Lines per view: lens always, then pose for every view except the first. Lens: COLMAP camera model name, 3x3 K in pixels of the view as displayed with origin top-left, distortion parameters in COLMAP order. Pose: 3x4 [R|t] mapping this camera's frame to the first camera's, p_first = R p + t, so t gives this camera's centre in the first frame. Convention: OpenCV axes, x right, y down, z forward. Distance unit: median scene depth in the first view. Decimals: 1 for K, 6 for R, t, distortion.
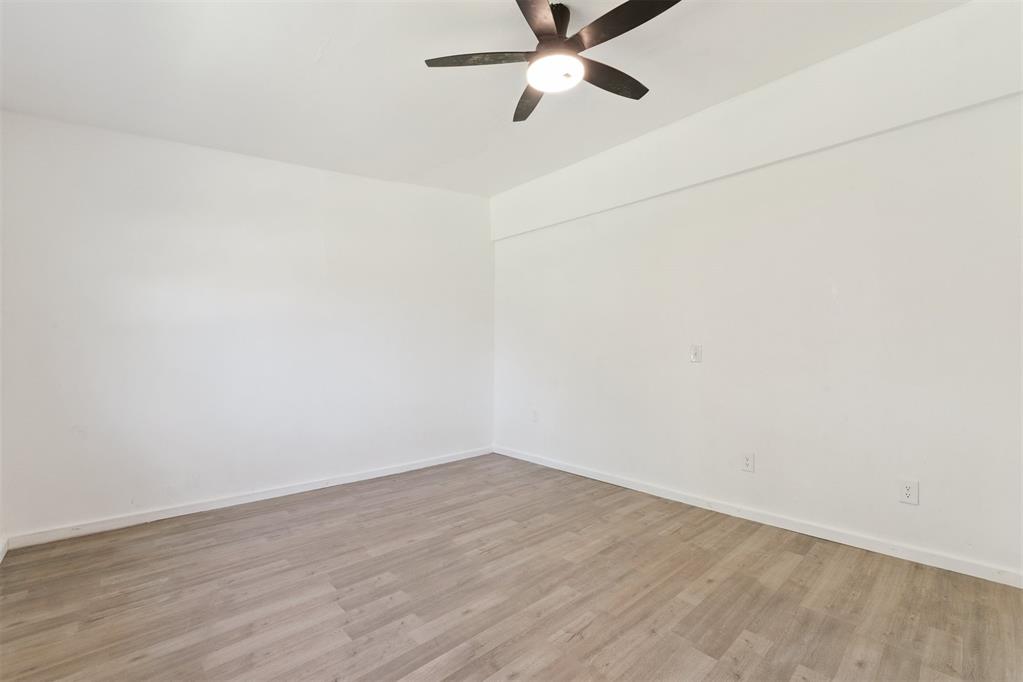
lens RADIAL K [[434.2, 0, 514.3], [0, 434.2, 340.5], [0, 0, 1]] dist [-0.000696, -0.000012]
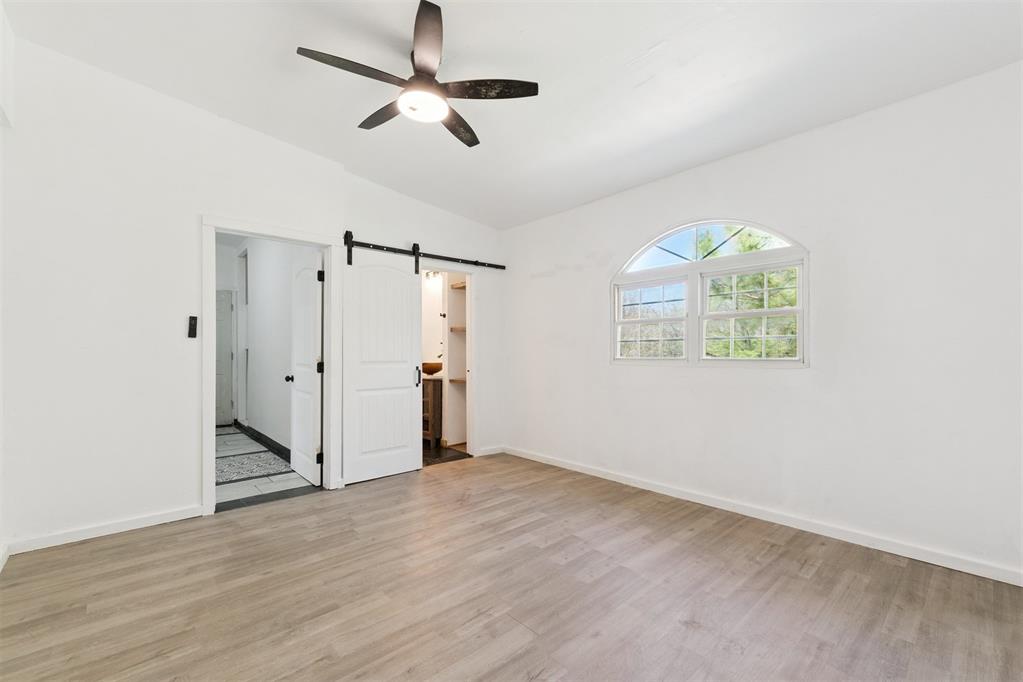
lens RADIAL K [[434.2, 0, 514.3], [0, 434.2, 340.5], [0, 0, 1]] dist [-0.000696, -0.000012]
pose [[-0.999763, 0.001155, 0.021736, -0.157781], [0.000084, 0.998788, -0.049210, 0.057343], [-0.021767, -0.049196, -0.998552, 2.060905]]
